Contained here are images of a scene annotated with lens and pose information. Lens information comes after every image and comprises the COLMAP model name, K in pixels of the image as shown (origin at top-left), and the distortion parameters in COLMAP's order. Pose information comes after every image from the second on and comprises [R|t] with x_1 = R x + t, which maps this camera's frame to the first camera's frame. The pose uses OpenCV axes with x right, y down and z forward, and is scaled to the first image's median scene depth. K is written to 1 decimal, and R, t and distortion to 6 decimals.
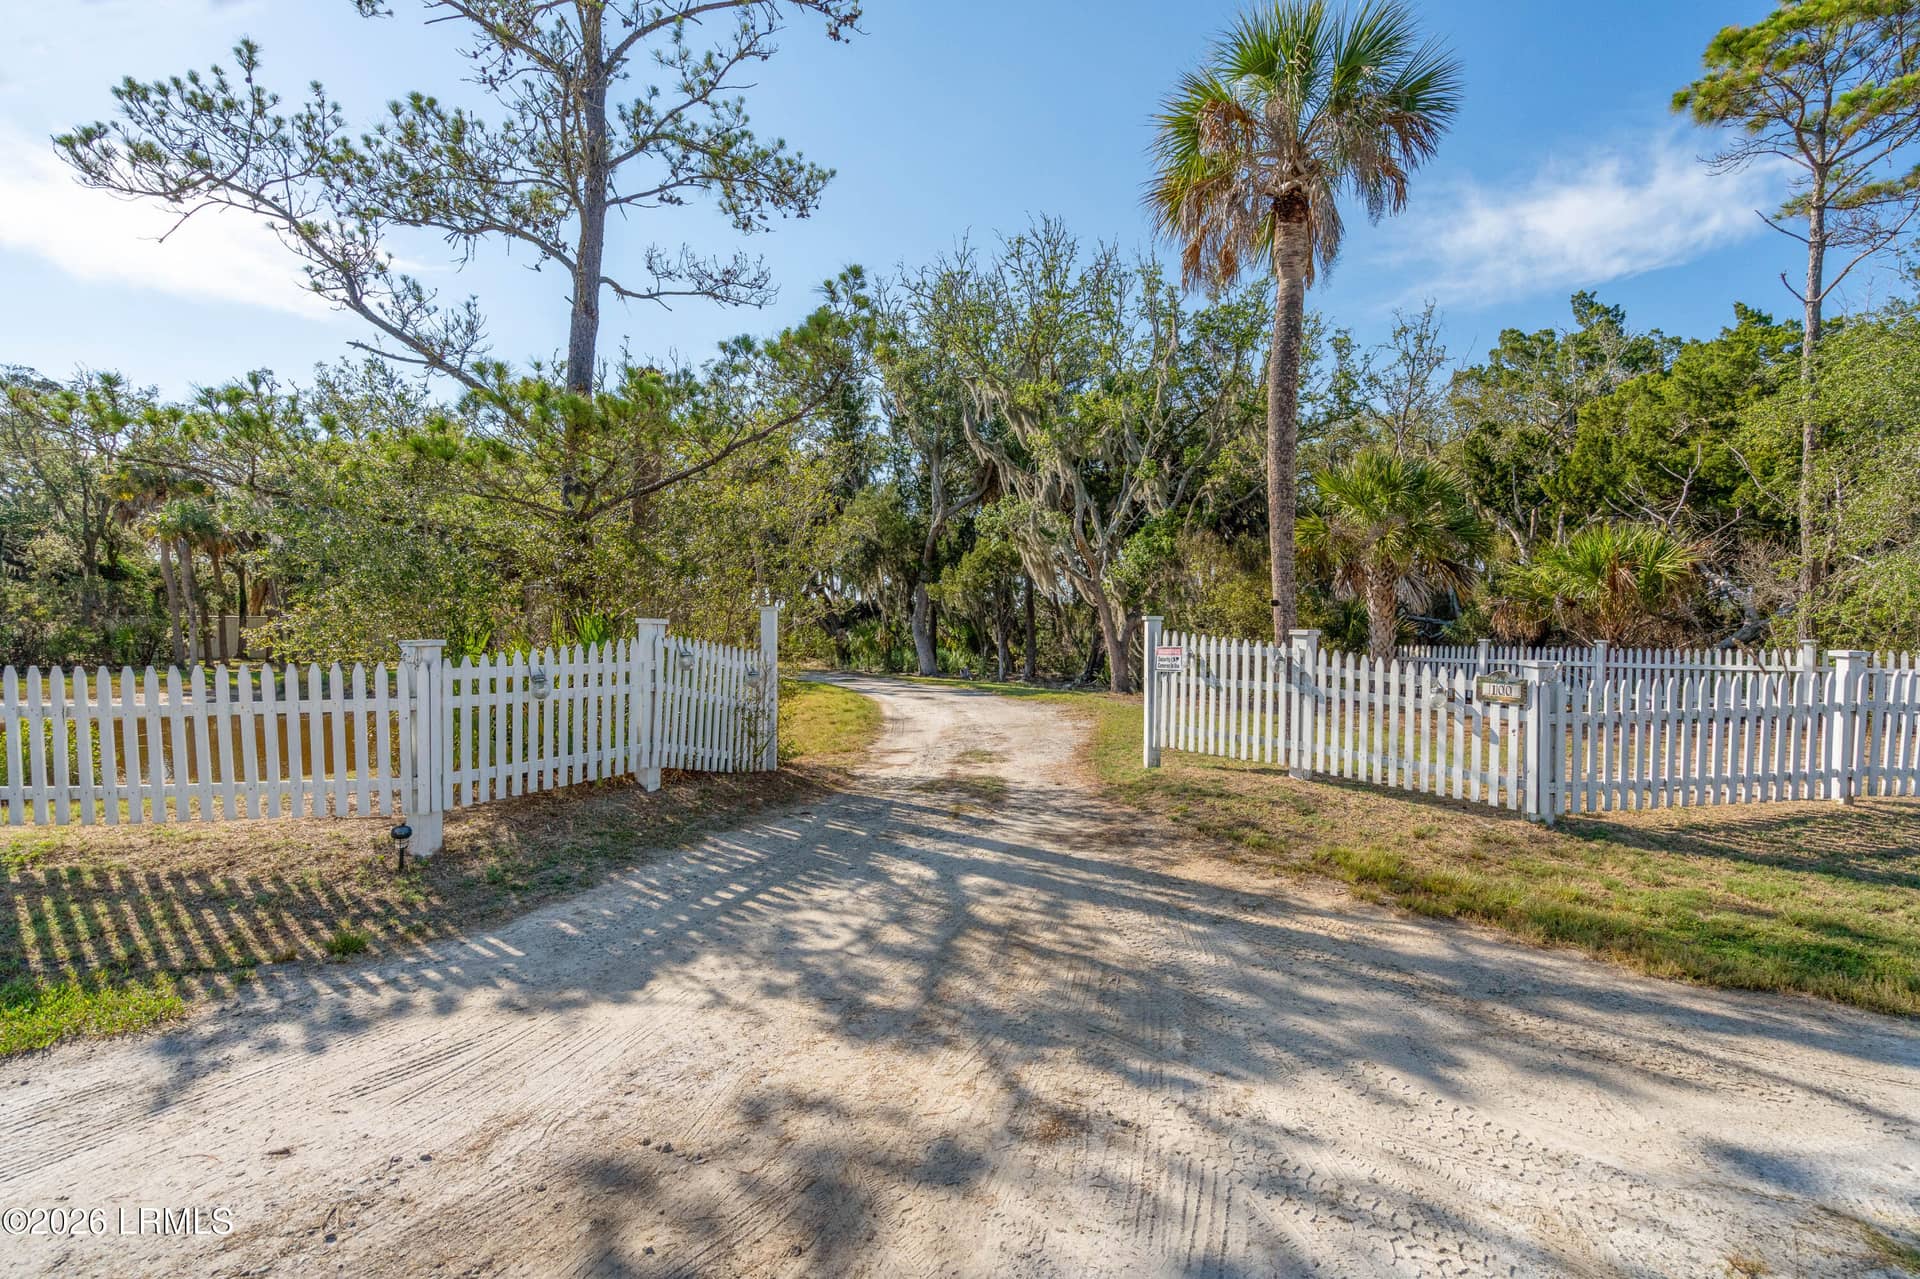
lens RADIAL K [[860.5, 0, 956.3], [0, 860.5, 640.6], [0, 0, 1]] dist [-0.000495, 0.000061]
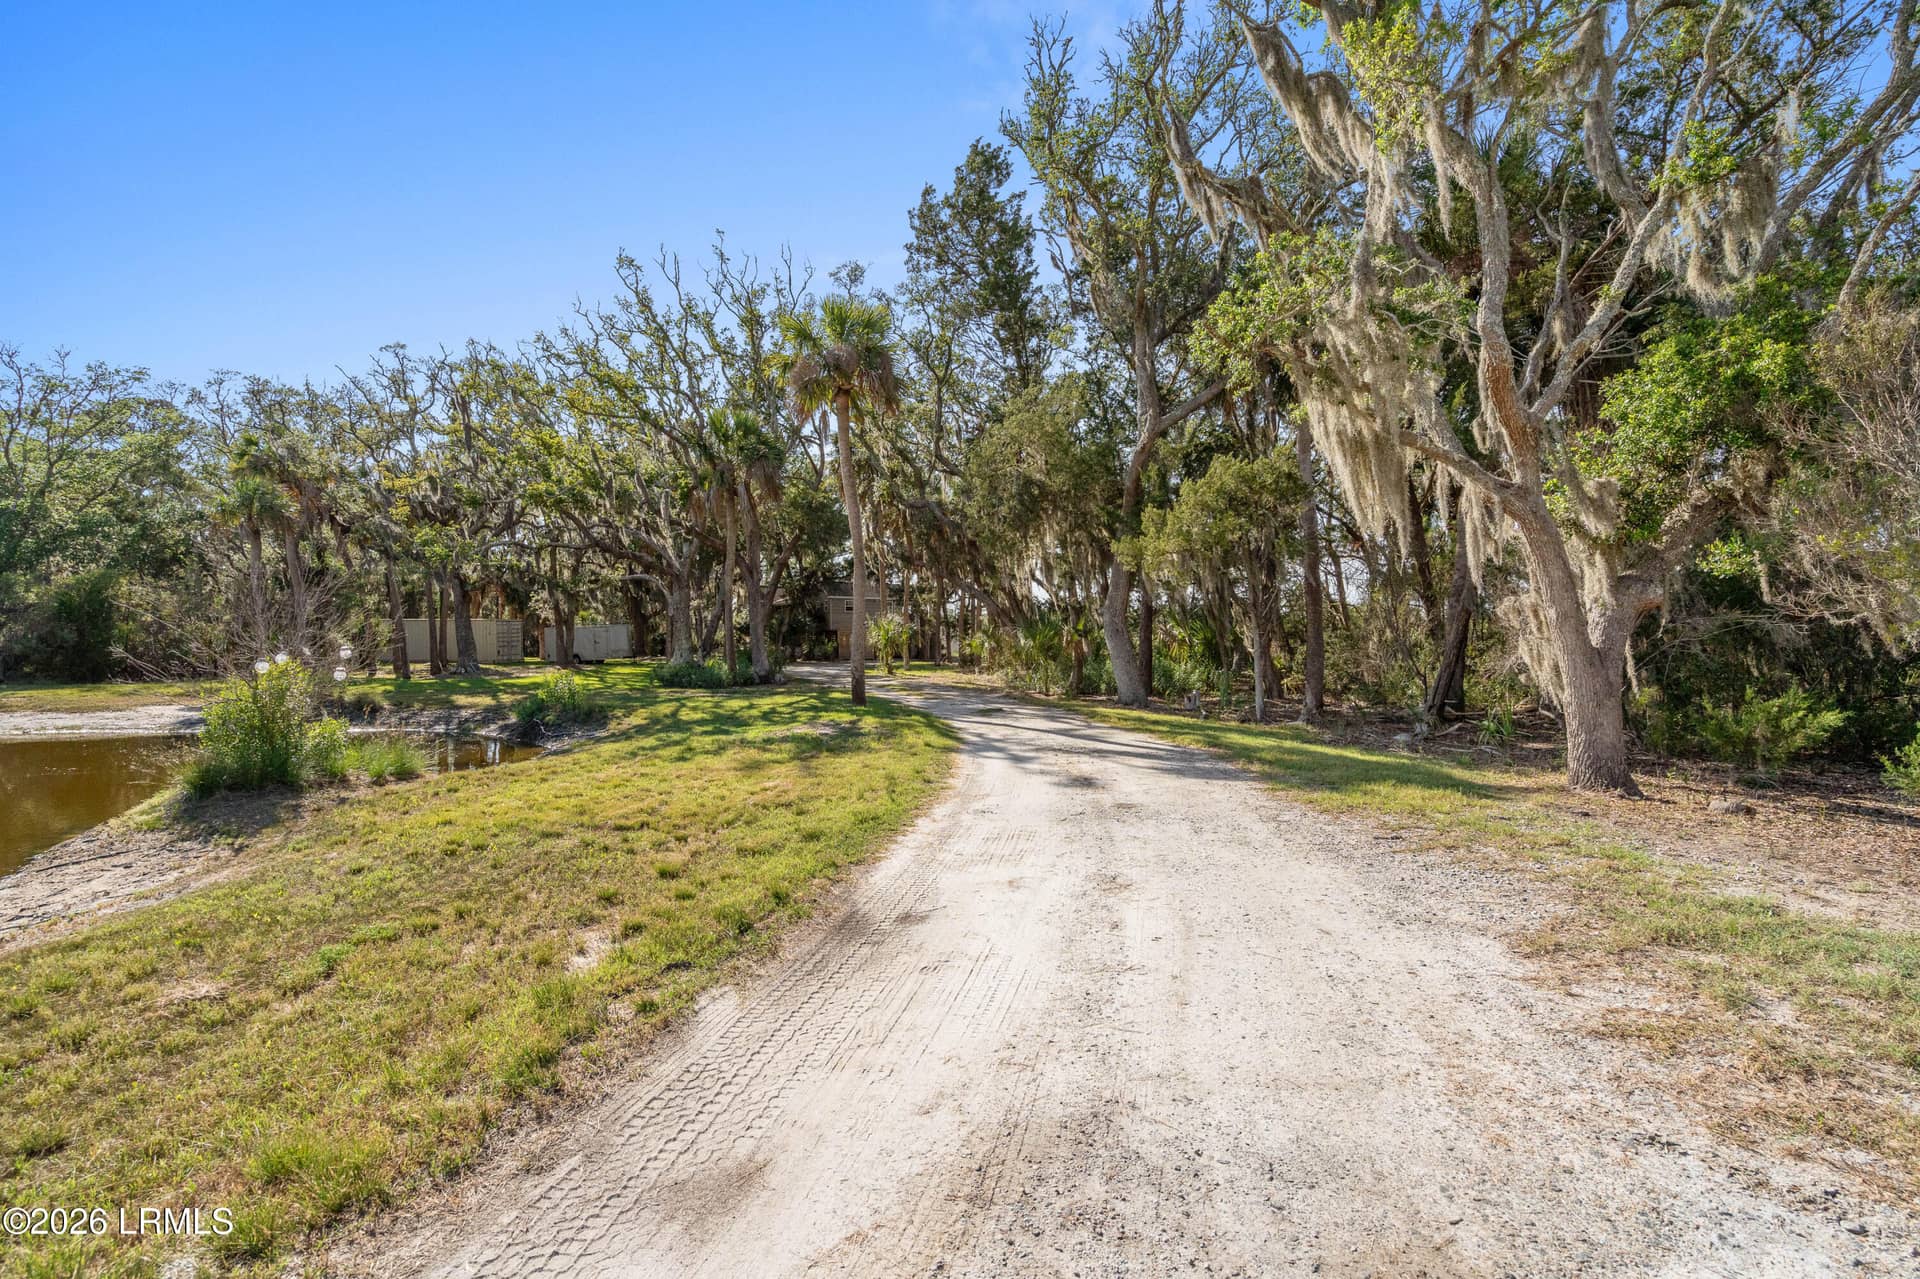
lens RADIAL K [[860.5, 0, 956.3], [0, 860.5, 640.6], [0, 0, 1]] dist [-0.000495, 0.000061]
pose [[0.959323, 0.002294, -0.282302, 0.023401], [-0.004388, 0.999967, -0.006788, 0.000921], [0.282277, 0.007750, 0.959302, 0.450424]]
